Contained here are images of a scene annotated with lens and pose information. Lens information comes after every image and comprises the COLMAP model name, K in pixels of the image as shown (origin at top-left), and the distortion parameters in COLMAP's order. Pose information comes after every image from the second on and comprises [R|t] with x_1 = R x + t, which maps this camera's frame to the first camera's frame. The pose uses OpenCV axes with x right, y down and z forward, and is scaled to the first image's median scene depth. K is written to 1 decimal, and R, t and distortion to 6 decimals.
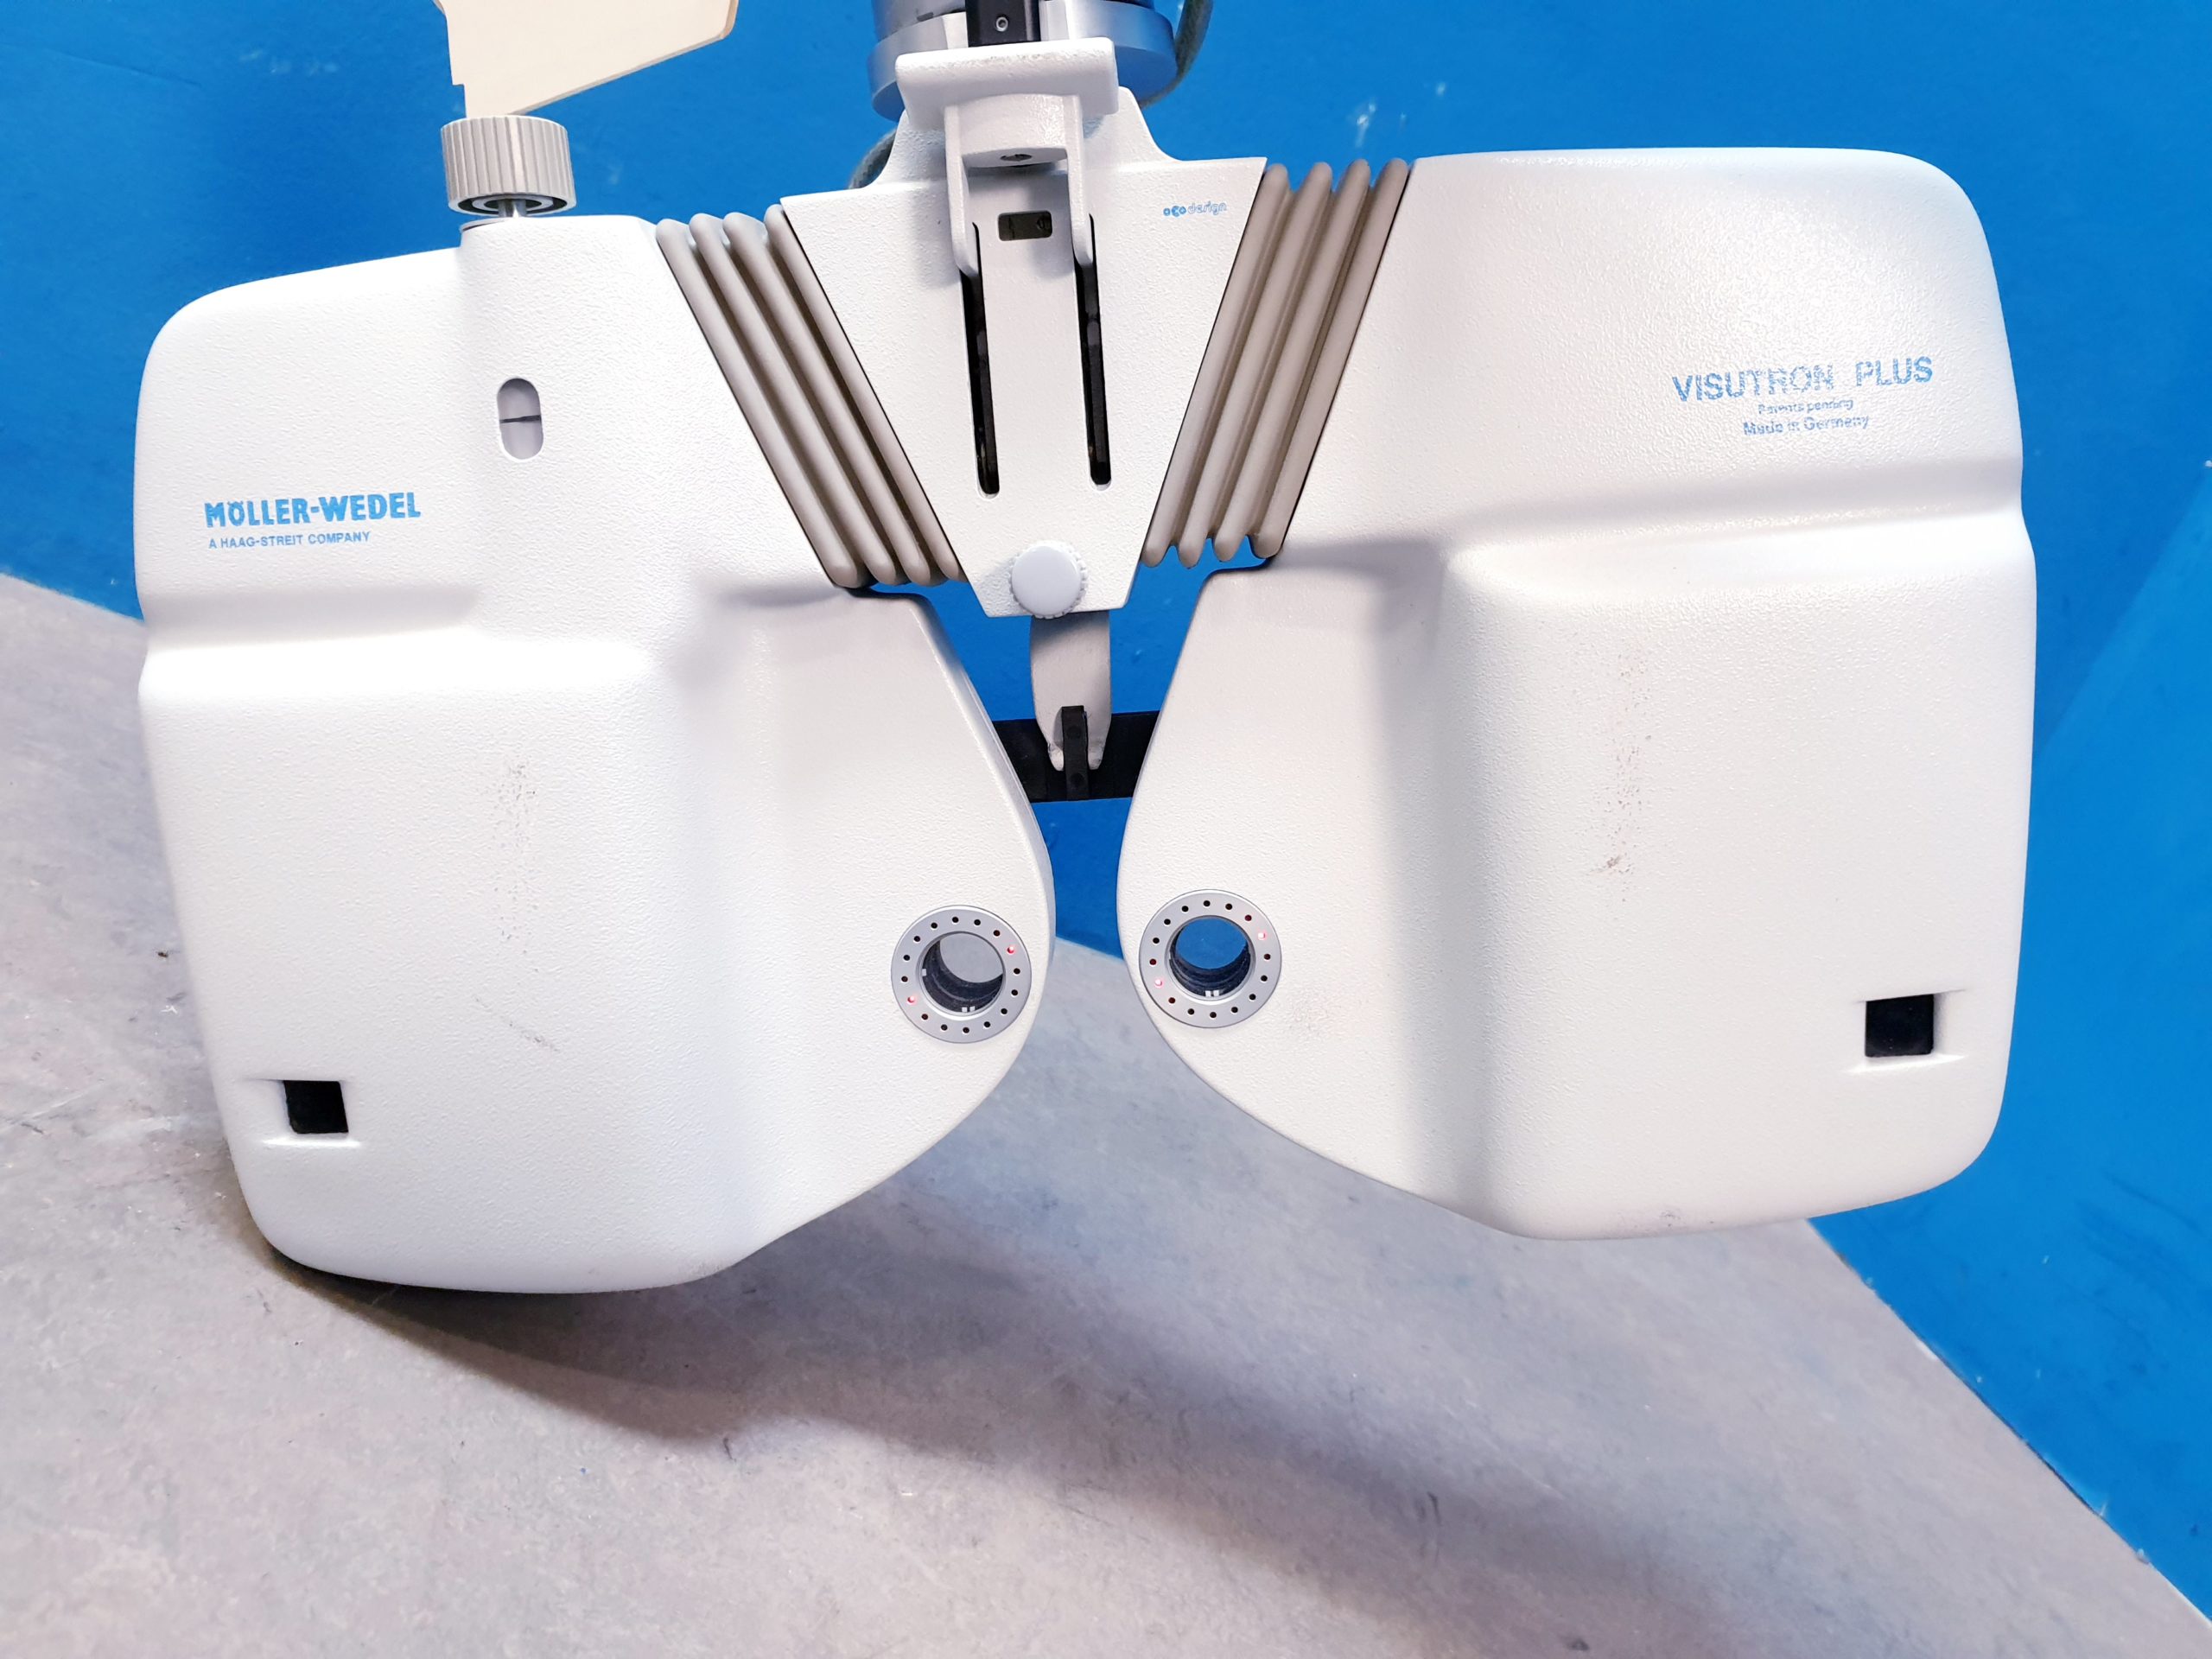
lens RADIAL K [[1860.1, 0, 1056.8], [0, 1860.1, 765.4], [0, 0, 1]] dist [-0.003849, 0.061464]
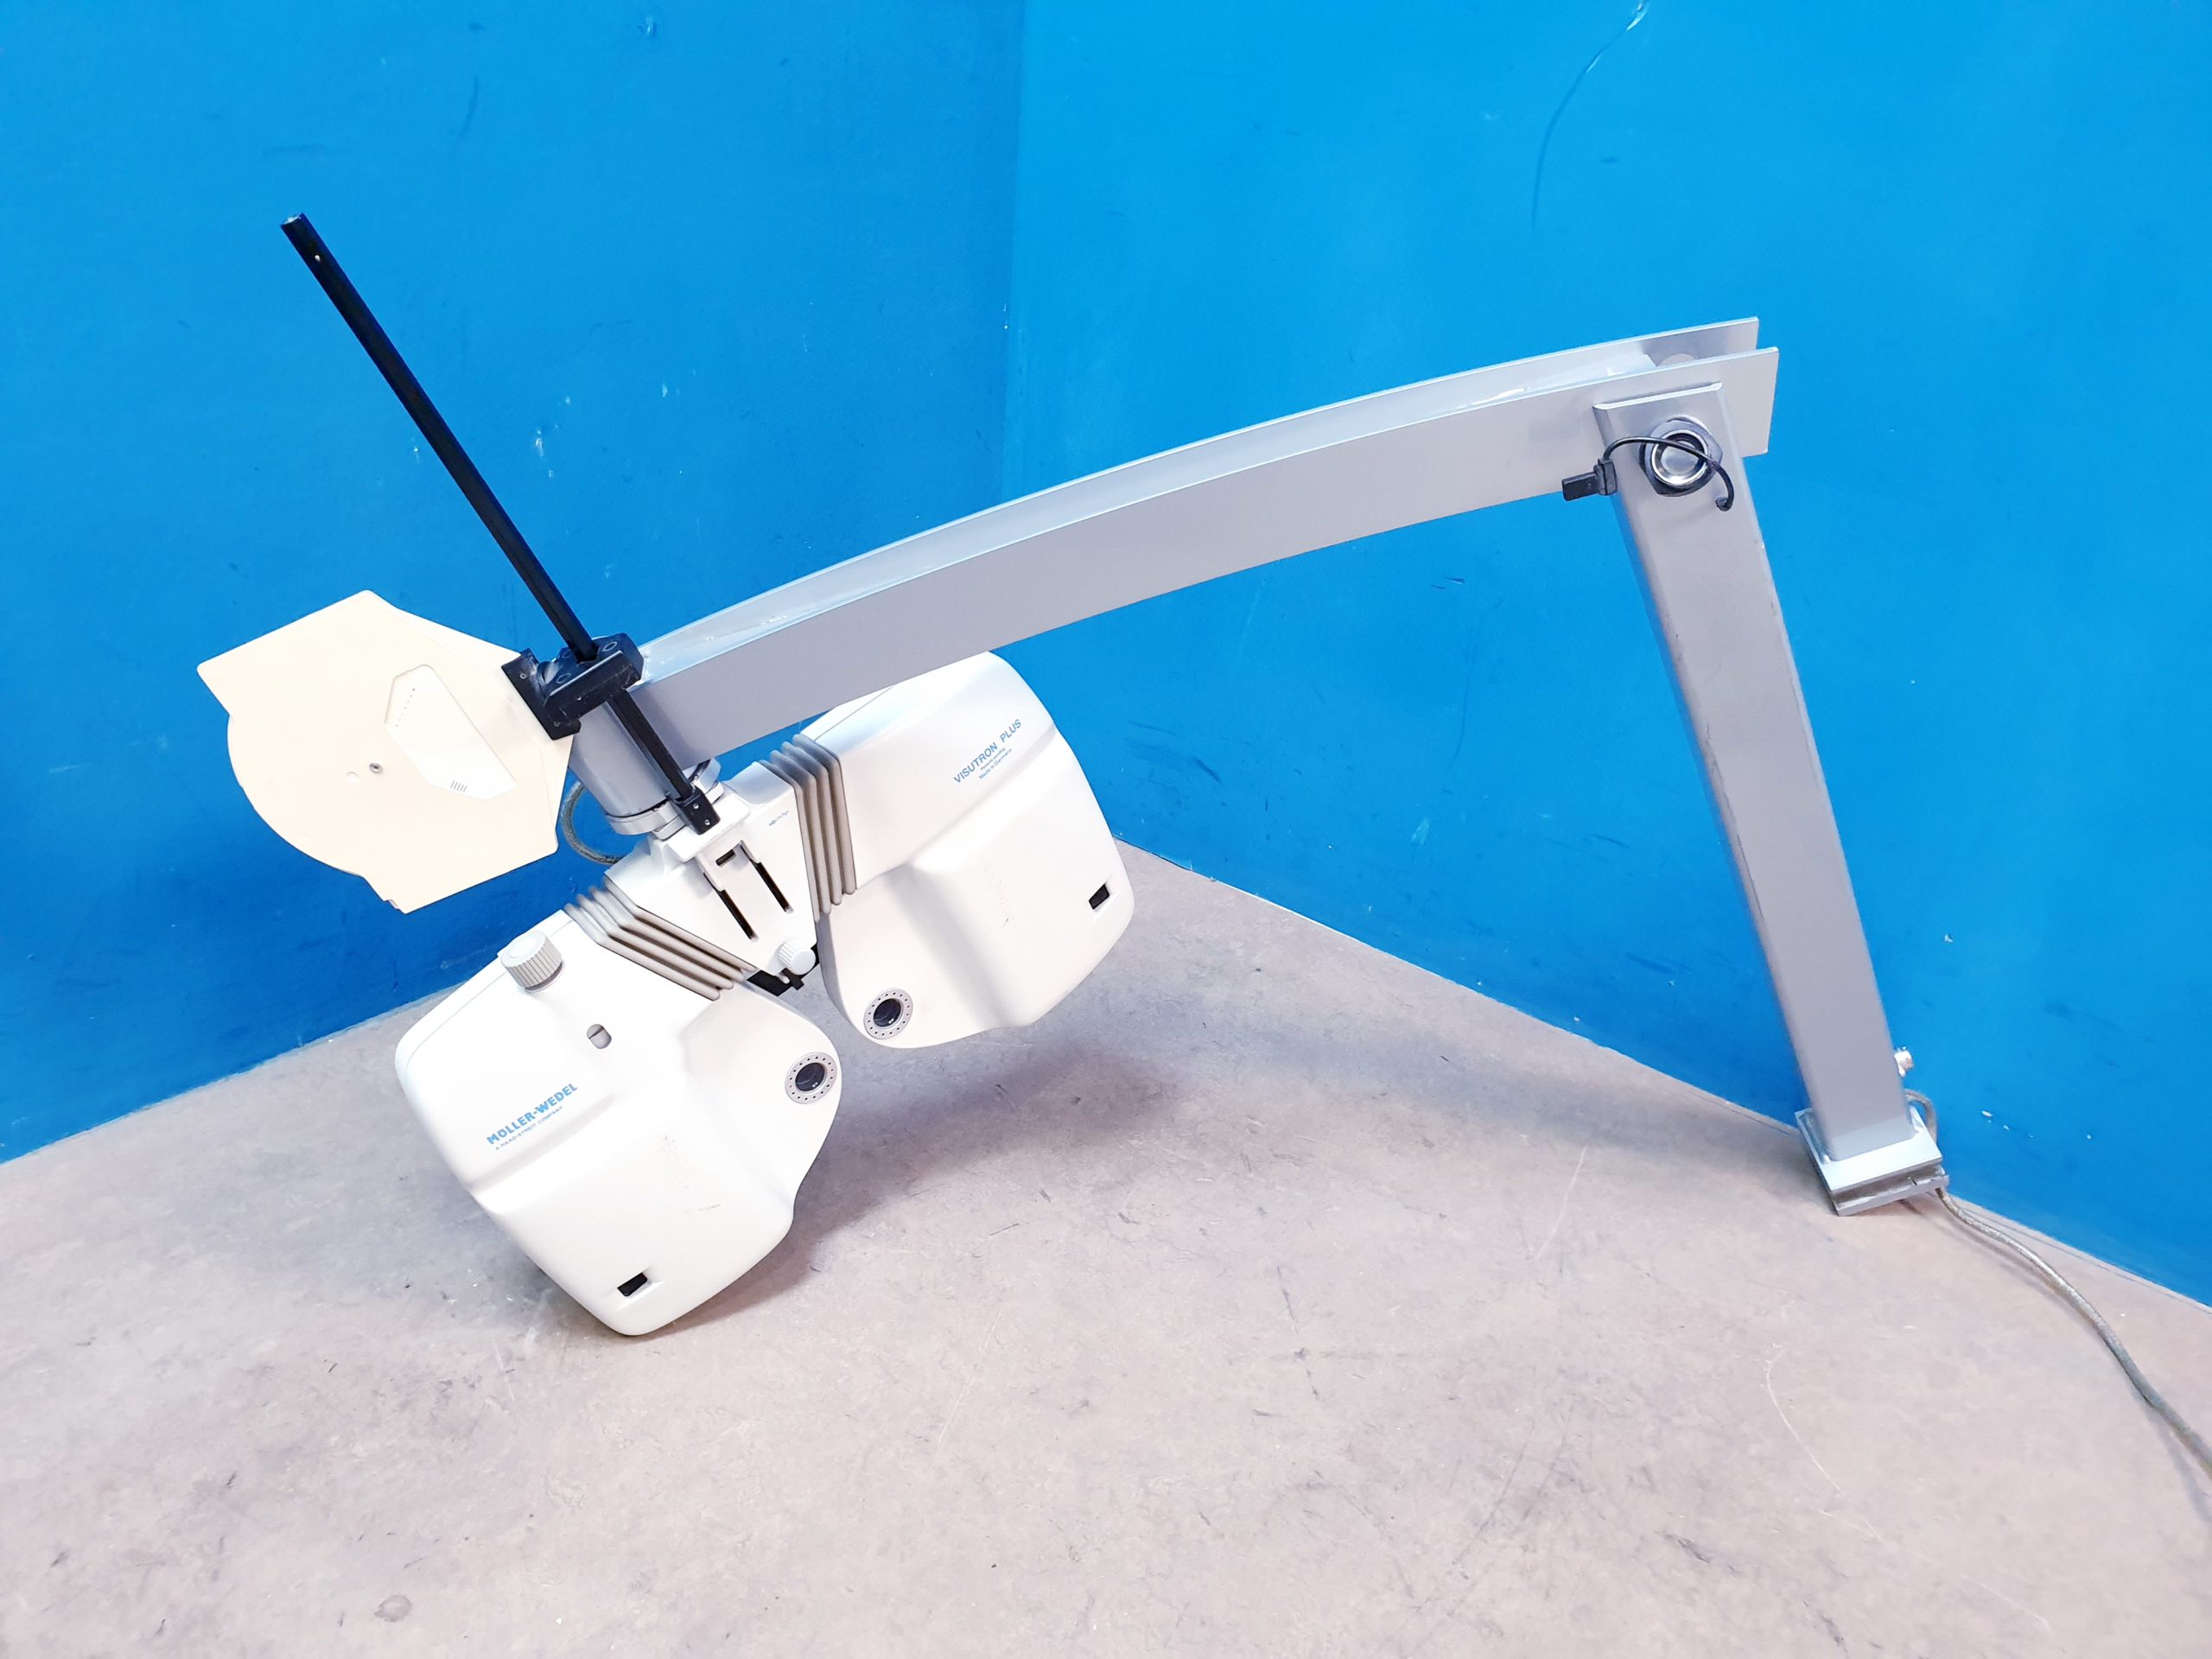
lens RADIAL K [[1831.9, 0, 1136.9], [0, 1831.9, 828.3], [0, 0, 1]] dist [-0.016044, 0.059379]
pose [[0.726585, -0.571038, 0.382086, -0.458182], [0.396237, 0.802567, 0.445963, -1.030977], [-0.561311, -0.172633, 0.809400, -1.134591]]
